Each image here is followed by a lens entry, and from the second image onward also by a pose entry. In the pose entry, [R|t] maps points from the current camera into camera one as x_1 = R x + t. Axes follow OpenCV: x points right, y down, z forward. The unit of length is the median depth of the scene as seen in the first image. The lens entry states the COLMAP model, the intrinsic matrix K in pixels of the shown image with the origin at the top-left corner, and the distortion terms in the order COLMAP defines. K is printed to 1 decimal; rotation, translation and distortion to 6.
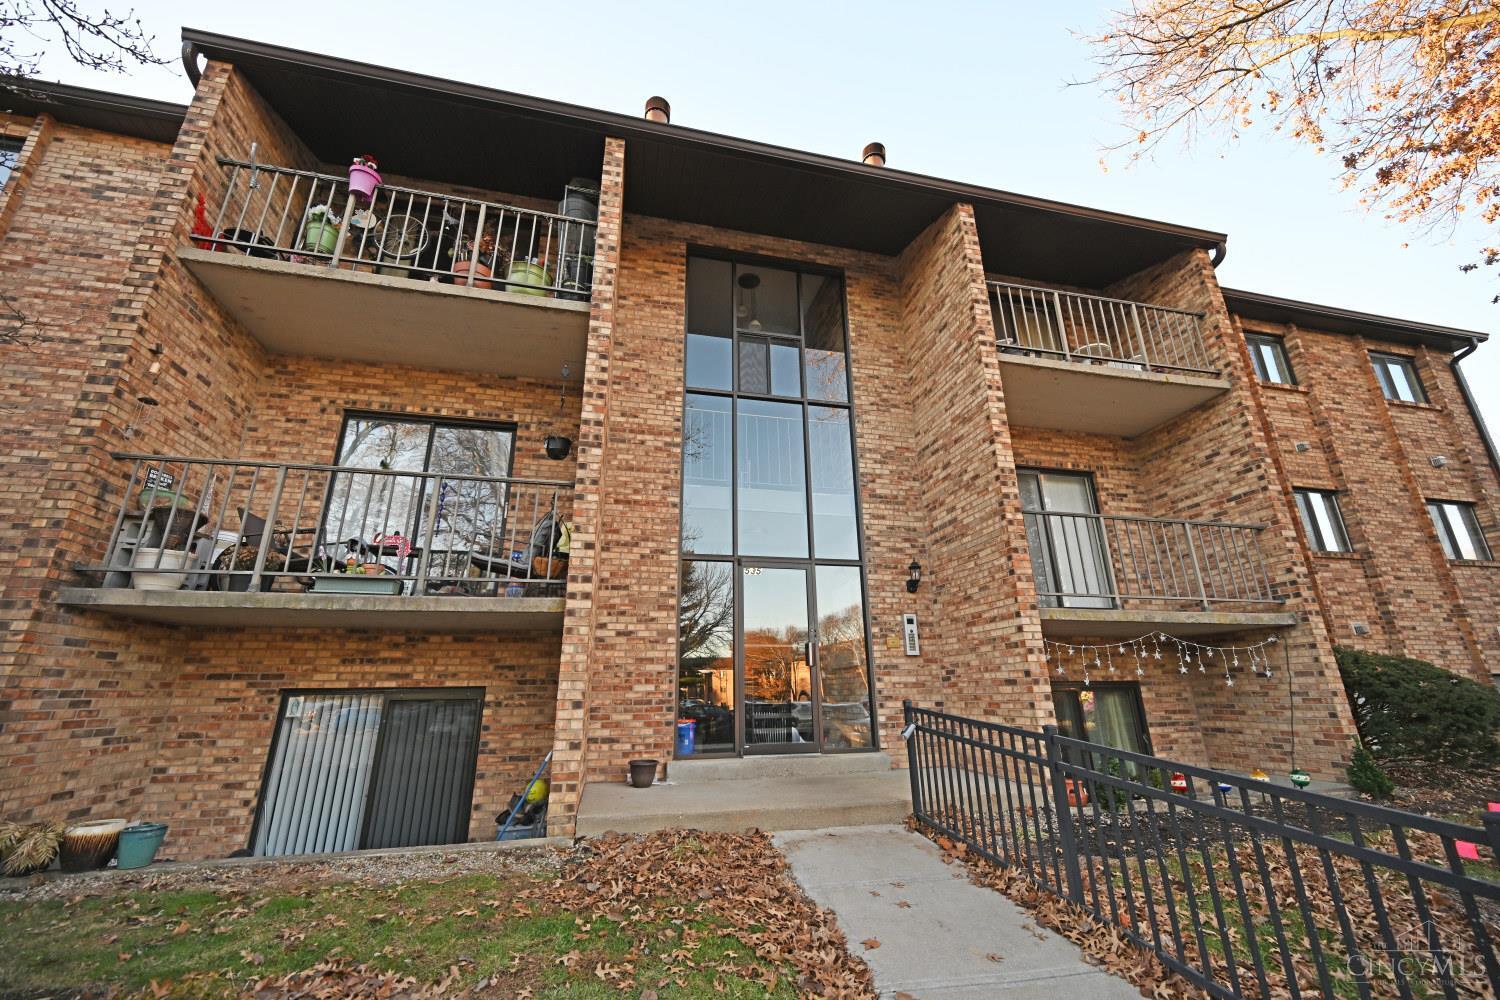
lens RADIAL K [[597.2, 0, 749.0], [0, 597.2, 498.7], [0, 0, 1]] dist [0.010539, -0.000619]
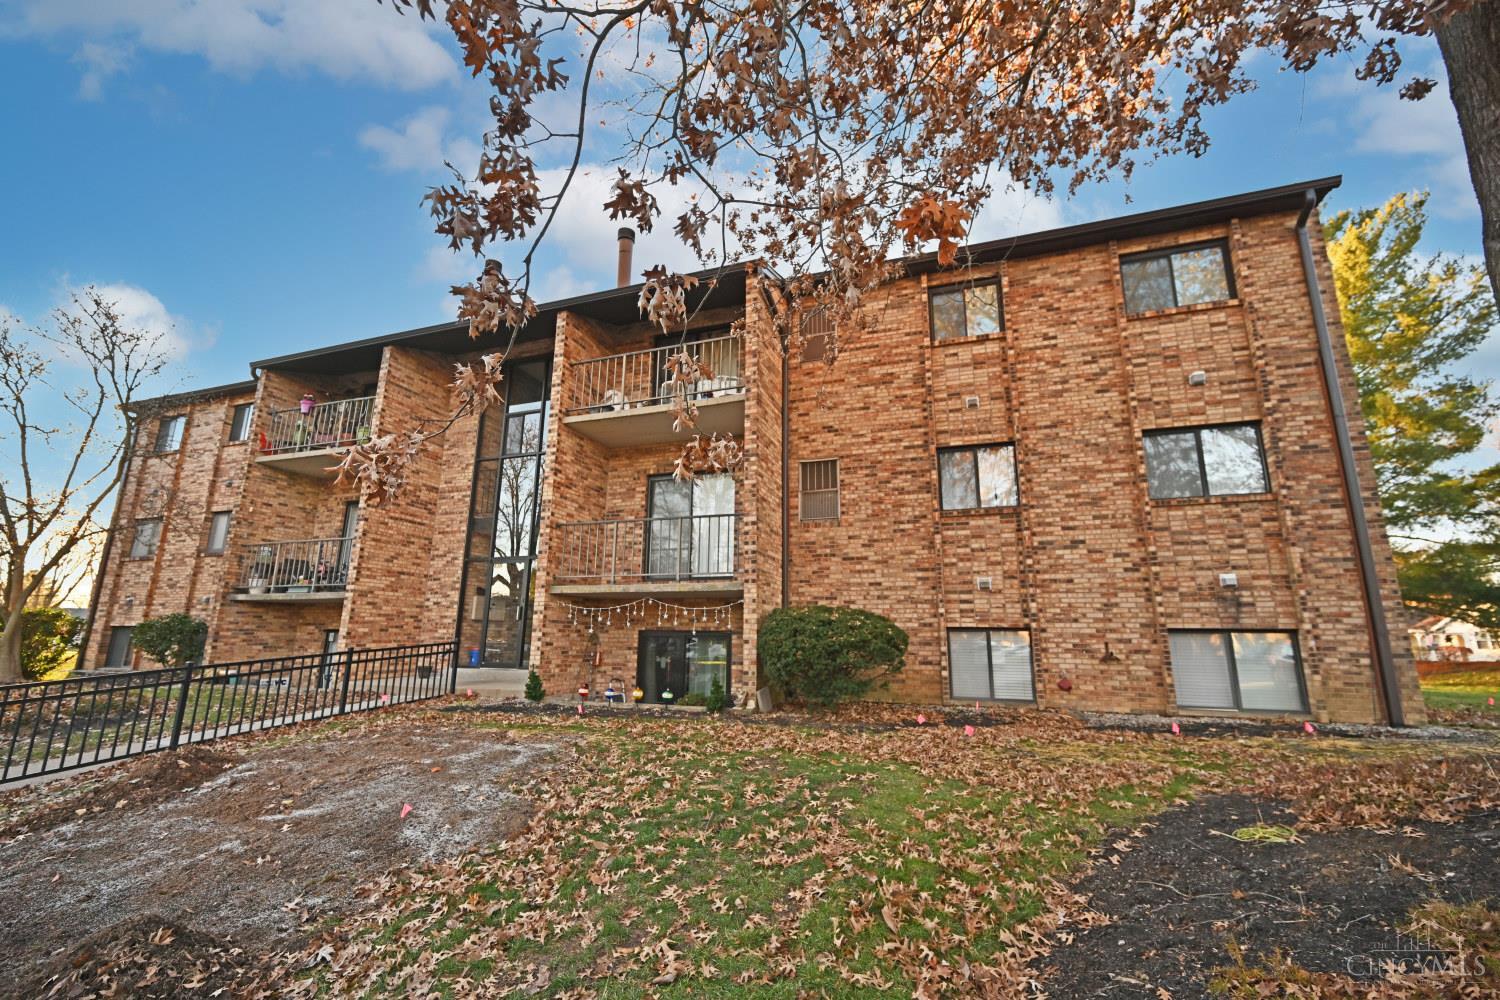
lens RADIAL K [[597.2, 0, 747.3], [0, 597.2, 505.4], [0, 0, 1]] dist [0.010539, -0.000619]
pose [[0.840182, -0.096609, -0.533631, 1.195188], [0.149387, 0.987164, 0.056488, -0.032066], [0.521324, -0.127177, 0.843829, -0.045175]]
